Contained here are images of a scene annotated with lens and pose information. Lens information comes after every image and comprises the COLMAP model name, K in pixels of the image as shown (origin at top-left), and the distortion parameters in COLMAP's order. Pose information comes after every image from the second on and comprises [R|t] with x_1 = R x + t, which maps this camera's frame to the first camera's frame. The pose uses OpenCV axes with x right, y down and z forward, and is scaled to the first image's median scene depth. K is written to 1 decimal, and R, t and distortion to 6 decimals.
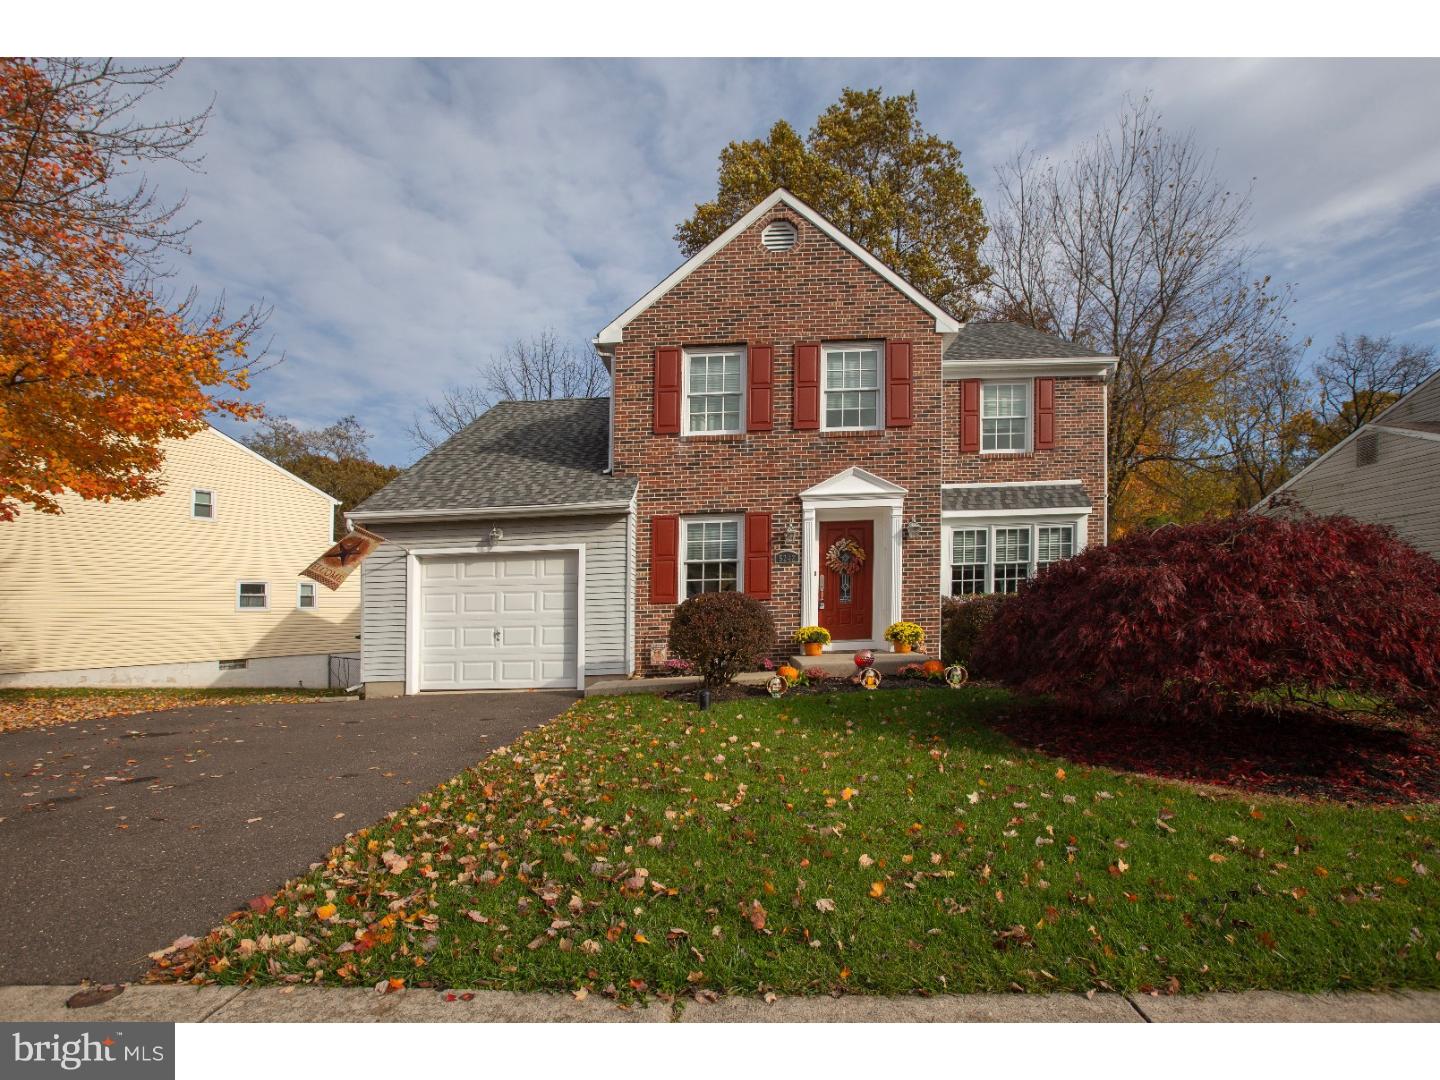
lens RADIAL K [[670.5, 0, 720.2], [0, 670.5, 621.0], [0, 0, 1]] dist [-0.000593, 0.000002]
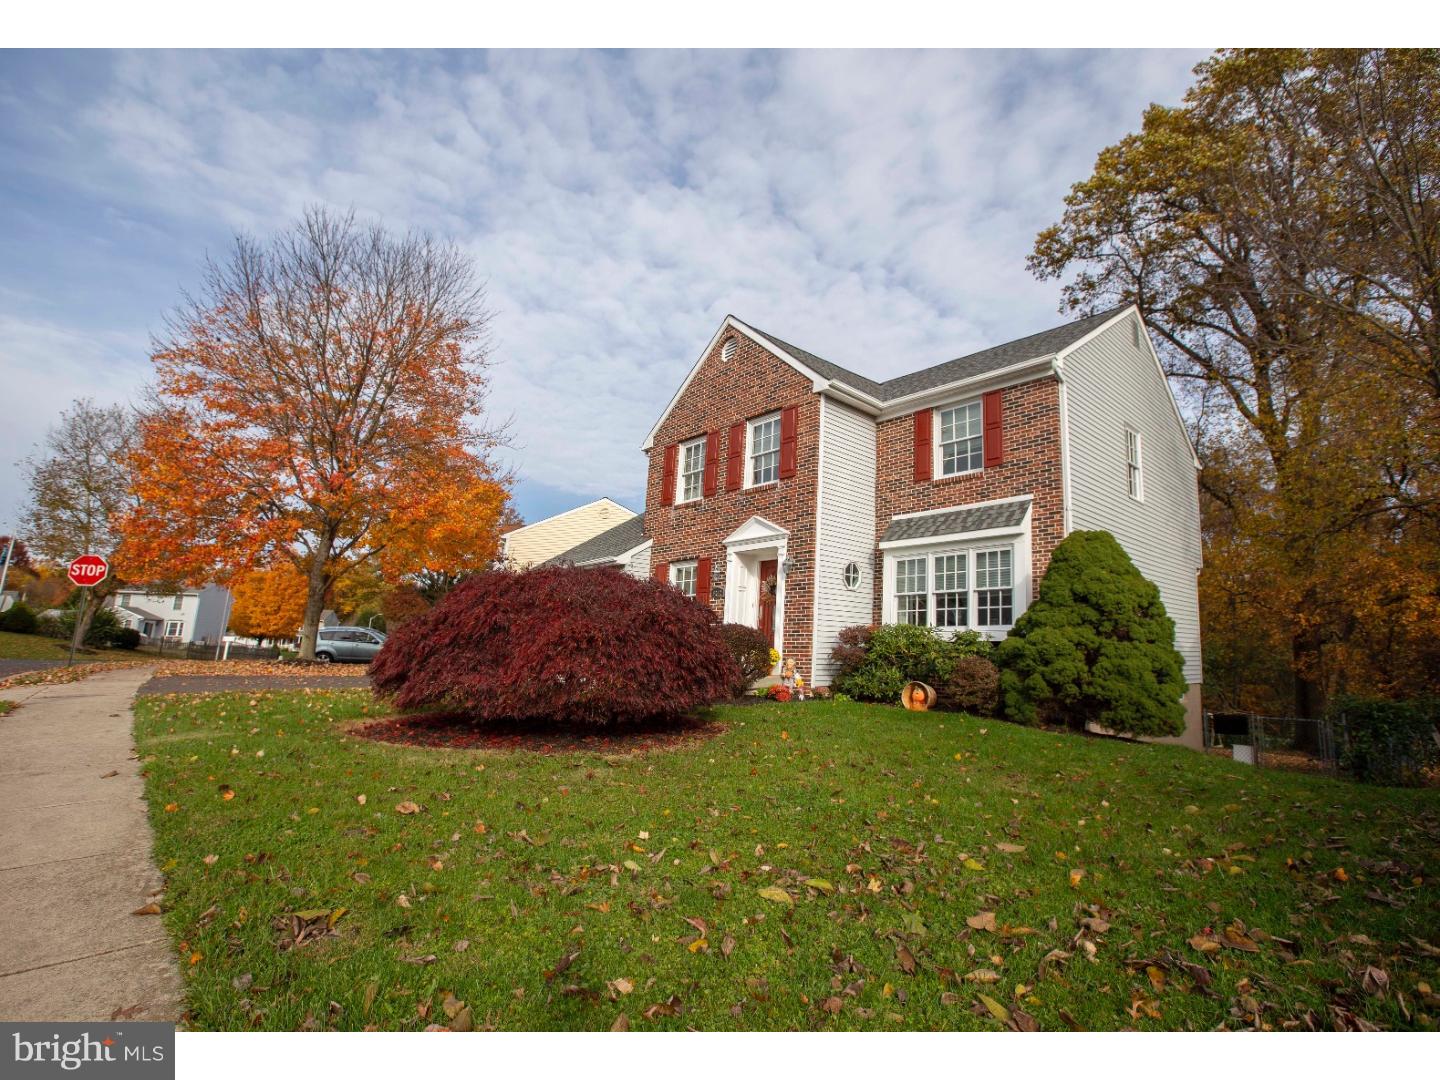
lens RADIAL K [[683.5, 0, 720.0], [0, 683.5, 540.0], [0, 0, 1]] dist [-0.049829, 0.000250]
pose [[0.698462, -0.079443, -0.711224, 0.992874], [-0.036476, 0.988576, -0.146244, -0.005440], [0.714717, 0.128089, 0.687585, 0.112664]]
